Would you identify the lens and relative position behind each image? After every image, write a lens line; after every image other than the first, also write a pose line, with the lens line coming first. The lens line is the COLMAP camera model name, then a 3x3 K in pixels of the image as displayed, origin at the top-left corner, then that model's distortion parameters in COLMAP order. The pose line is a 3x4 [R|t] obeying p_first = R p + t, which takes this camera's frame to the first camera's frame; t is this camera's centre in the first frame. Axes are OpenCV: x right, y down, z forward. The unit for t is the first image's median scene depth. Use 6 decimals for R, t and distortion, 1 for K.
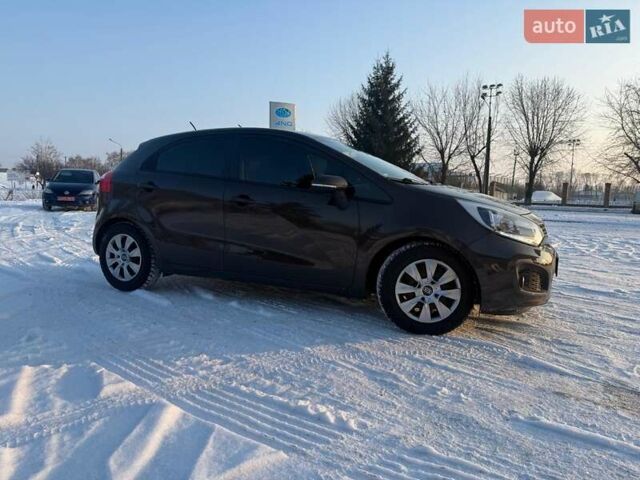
lens RADIAL K [[449.8, 0, 318.3], [0, 449.8, 242.9], [0, 0, 1]] dist [0.065722, -0.093059]
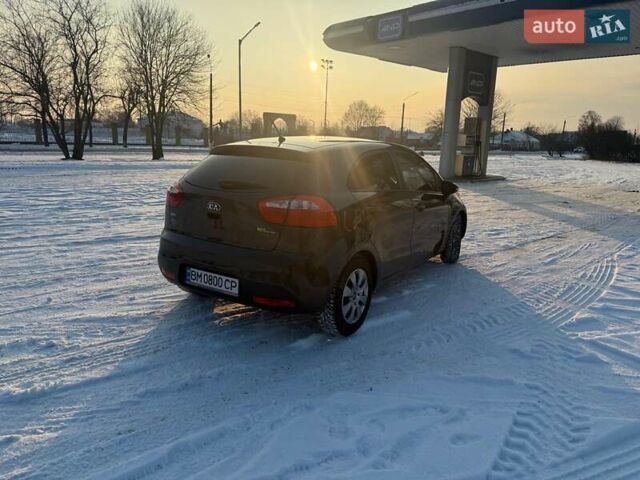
lens RADIAL K [[452.7, 0, 320.4], [0, 452.7, 236.5], [0, 0, 1]] dist [0.003749, 0.000881]
pose [[0.141579, -0.226574, 0.963649, -1.243229], [0.081971, 0.972795, 0.216681, -0.266853], [-0.986527, 0.048314, 0.156300, 0.942362]]
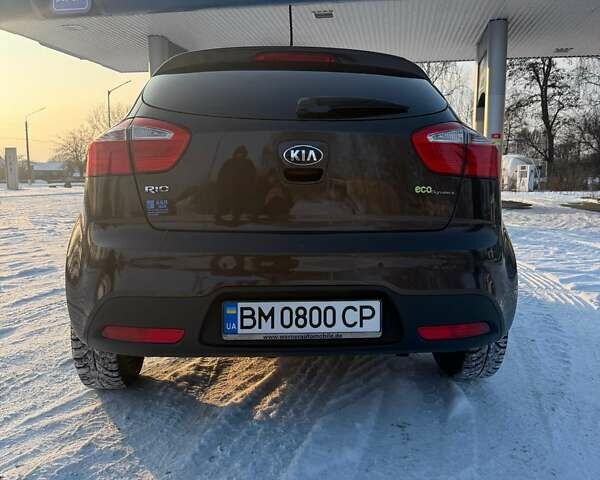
lens RADIAL K [[568.7, 0, 298.6], [0, 568.7, 236.2], [0, 0, 1]] dist [0.006683, -0.003810]
pose [[-0.475179, -0.114632, 0.872390, -0.896293], [0.087388, 0.980427, 0.176427, -0.176533], [-0.875539, 0.160070, -0.455861, 1.476953]]
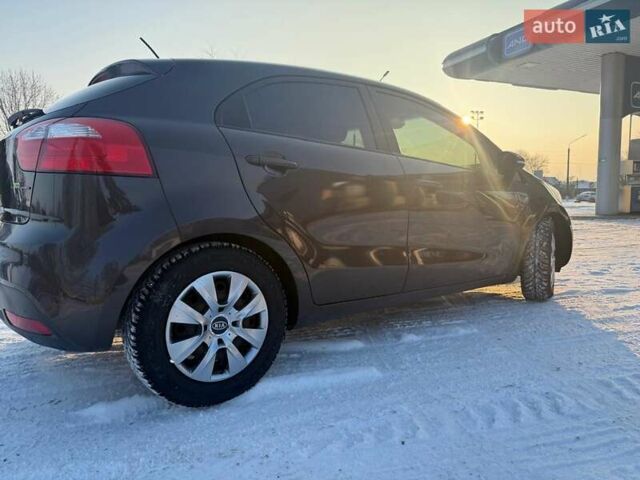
lens RADIAL K [[452.7, 0, 320.4], [0, 452.7, 236.5], [0, 0, 1]] dist [0.003749, 0.000881]
pose [[0.455896, -0.107004, 0.883577, -0.769994], [0.122994, 0.990796, 0.056528, -0.065392], [-0.881494, 0.082904, 0.464861, 0.721026]]
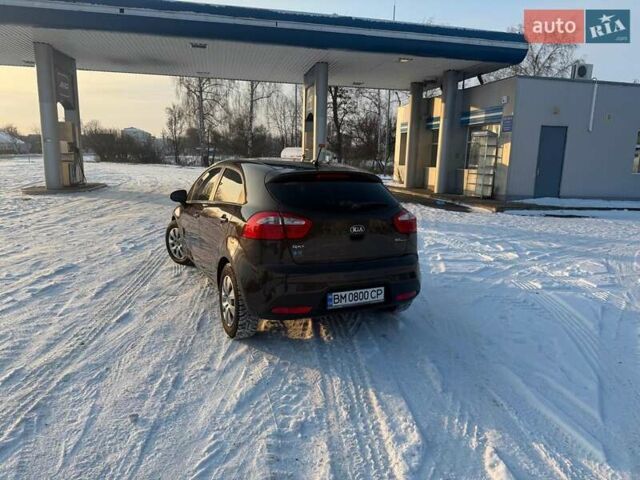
lens RADIAL K [[448.6, 0, 320.0], [0, 448.6, 240.0], [0, 0, 1]] dist [0.066671, -0.094555]
pose [[-0.773644, -0.157859, 0.613641, -0.967194], [0.027778, 0.959087, 0.281746, -0.387033], [-0.633011, 0.235017, -0.737607, 1.945011]]
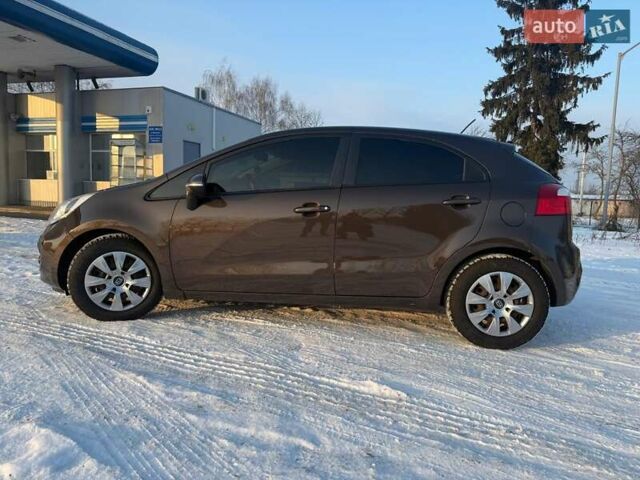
lens RADIAL K [[449.8, 0, 318.3], [0, 449.8, 242.9], [0, 0, 1]] dist [0.065722, -0.093059]
pose [[-0.939338, -0.022083, -0.342281, 0.269000], [-0.095976, 0.974984, 0.200486, -0.220458], [0.329291, 0.221175, -0.917959, 1.957757]]
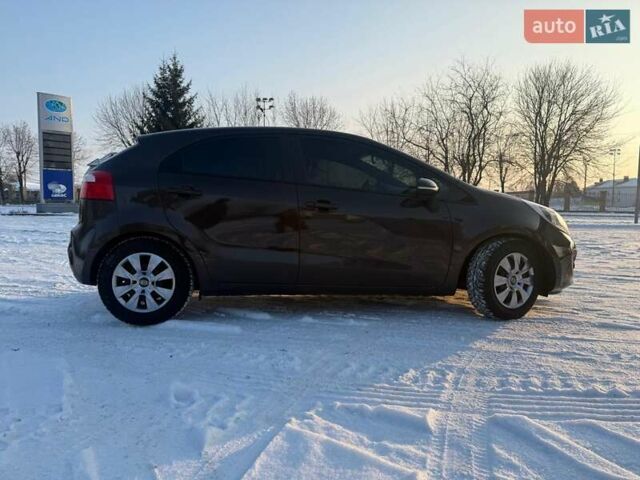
lens RADIAL K [[448.6, 0, 320.0], [0, 448.6, 240.0], [0, 0, 1]] dist [0.066671, -0.094555]
pose [[0.873124, -0.057256, 0.484125, -0.546549], [0.066659, 0.997773, -0.002216, -0.019174], [-0.482920, 0.034206, 0.874996, 0.170447]]
